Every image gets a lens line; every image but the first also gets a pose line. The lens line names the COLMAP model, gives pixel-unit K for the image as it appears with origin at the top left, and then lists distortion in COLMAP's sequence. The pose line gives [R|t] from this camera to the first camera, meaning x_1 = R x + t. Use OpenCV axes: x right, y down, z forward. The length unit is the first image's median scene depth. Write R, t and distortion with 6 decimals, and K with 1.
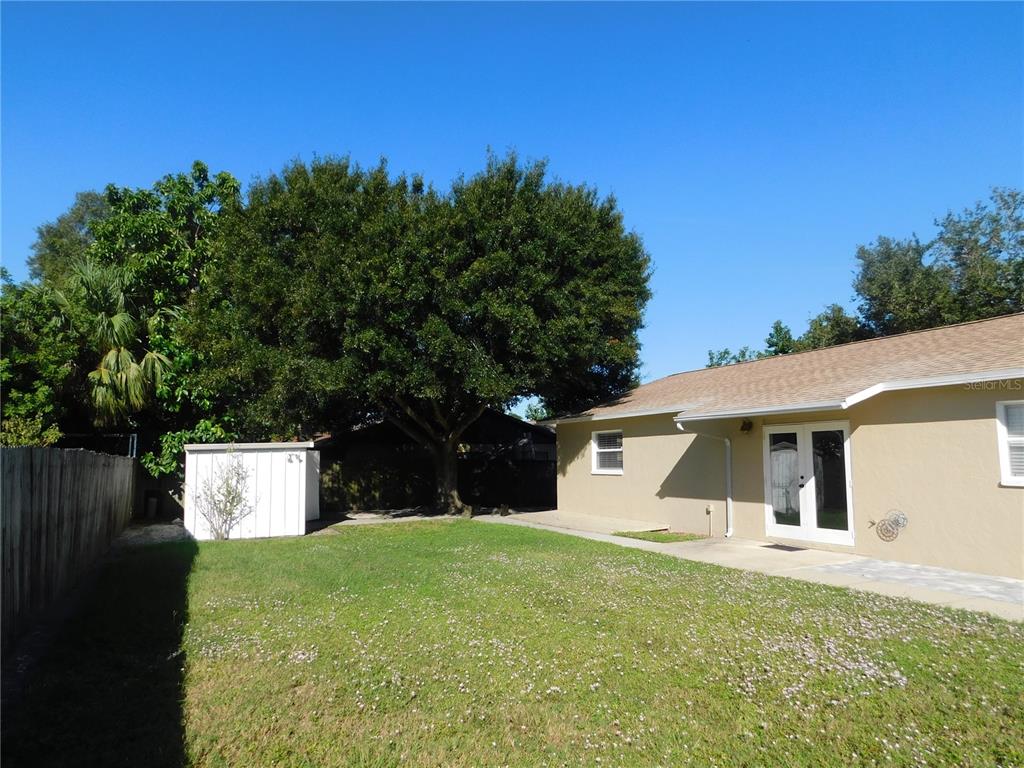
lens RADIAL K [[673.9, 0, 500.0], [0, 673.9, 384.1], [0, 0, 1]] dist [-0.042771, -0.000353]
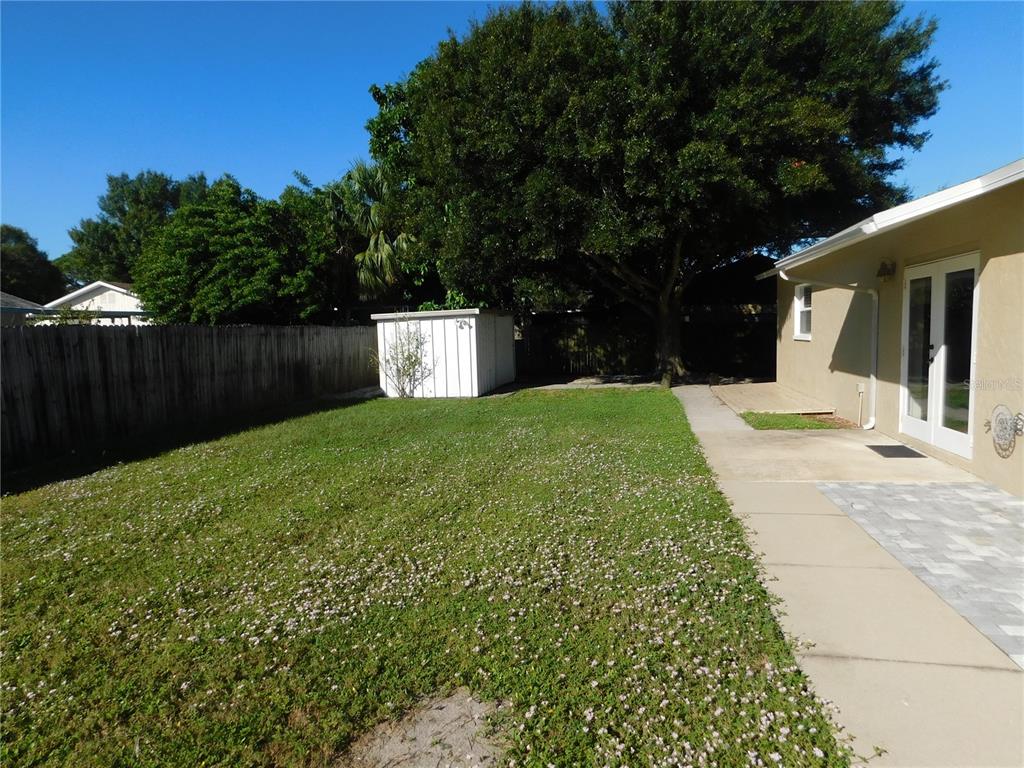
lens RADIAL K [[672.2, 0, 513.2], [0, 672.2, 381.9], [0, 0, 1]] dist [-0.074619, 0.059901]
pose [[0.814161, 0.035320, -0.579563, 0.322992], [0.080448, 0.981660, 0.172836, 0.020726], [0.575039, -0.187341, 0.796388, 0.172437]]
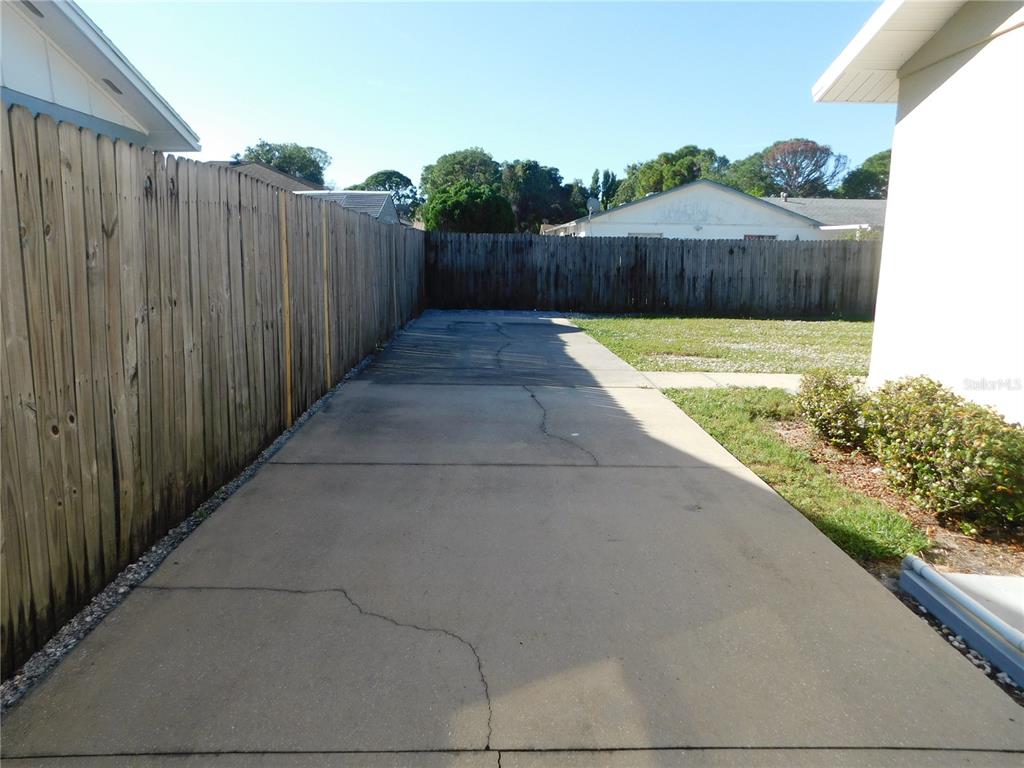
lens RADIAL K [[672.2, 0, 513.2], [0, 672.2, 381.9], [0, 0, 1]] dist [-0.074619, 0.059901]
pose [[-0.397802, 0.184134, -0.898804, 0.751808], [0.089795, 0.982764, 0.161592, 0.041033], [0.913066, -0.016426, -0.407480, 0.339389]]
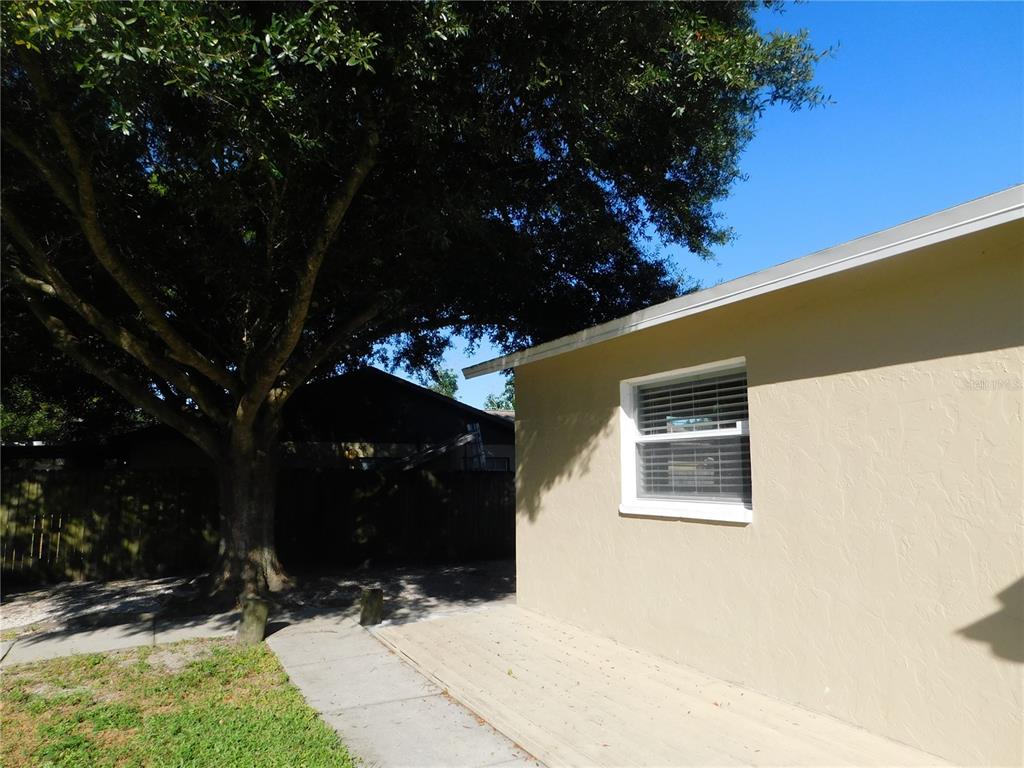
lens RADIAL K [[672.2, 0, 513.2], [0, 672.2, 381.9], [0, 0, 1]] dist [-0.074619, 0.059901]
pose [[0.998304, -0.000760, 0.058206, 0.067873], [0.001957, 0.999788, -0.020513, 0.077913], [-0.058178, 0.020592, 0.998094, 0.686507]]
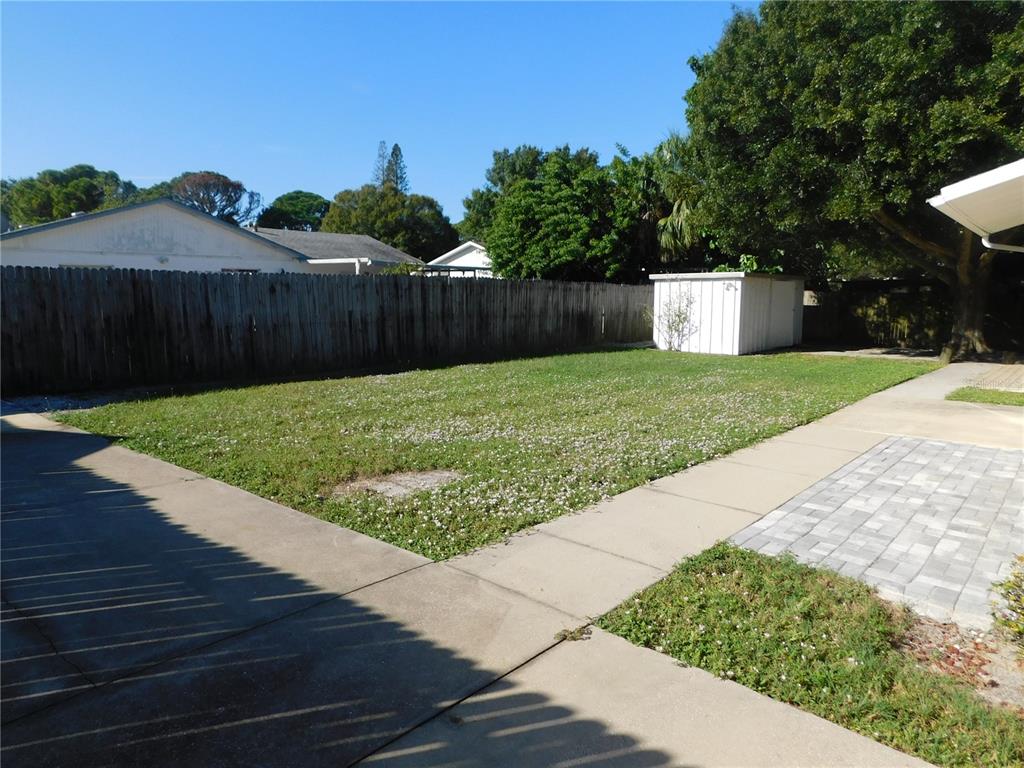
lens RADIAL K [[672.2, 0, 513.2], [0, 672.2, 381.9], [0, 0, 1]] dist [-0.074619, 0.059901]
pose [[0.409702, 0.135925, -0.902036, 0.503971], [0.082373, 0.979284, 0.184978, 0.026993], [0.908493, -0.150089, 0.390018, 0.189283]]
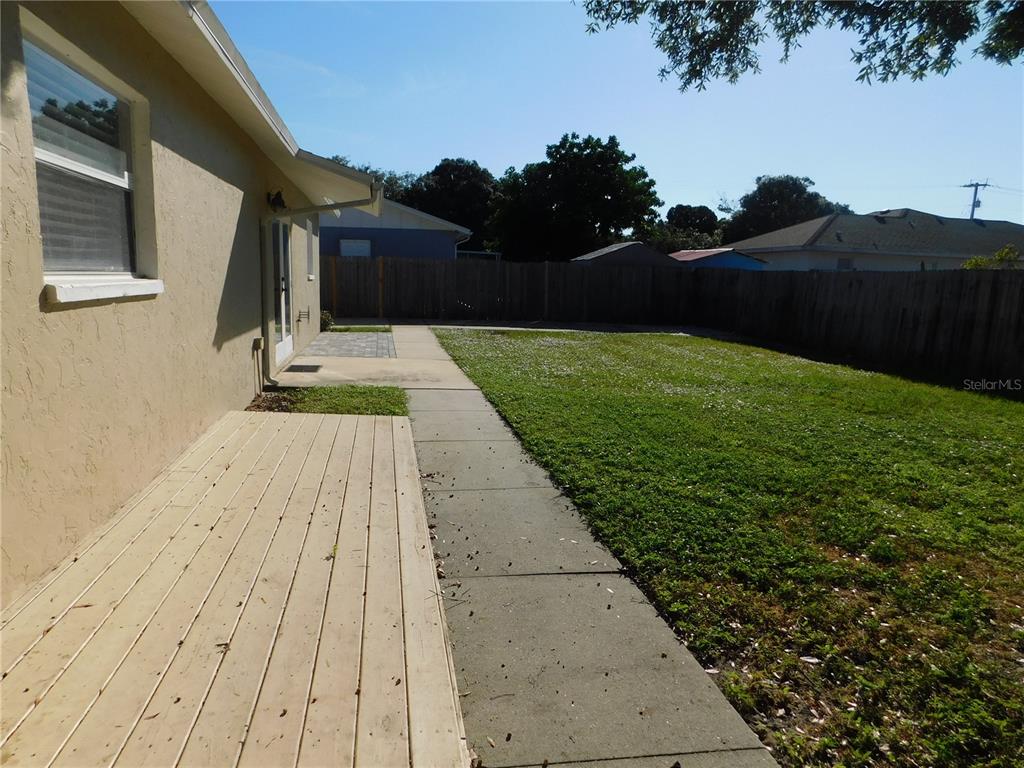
lens RADIAL K [[672.2, 0, 513.2], [0, 672.2, 381.9], [0, 0, 1]] dist [-0.074619, 0.059901]
pose [[-0.972167, -0.062390, 0.225828, -0.000051], [-0.052354, 0.997368, 0.050168, 0.138688], [-0.228363, 0.036948, -0.972875, 1.126736]]
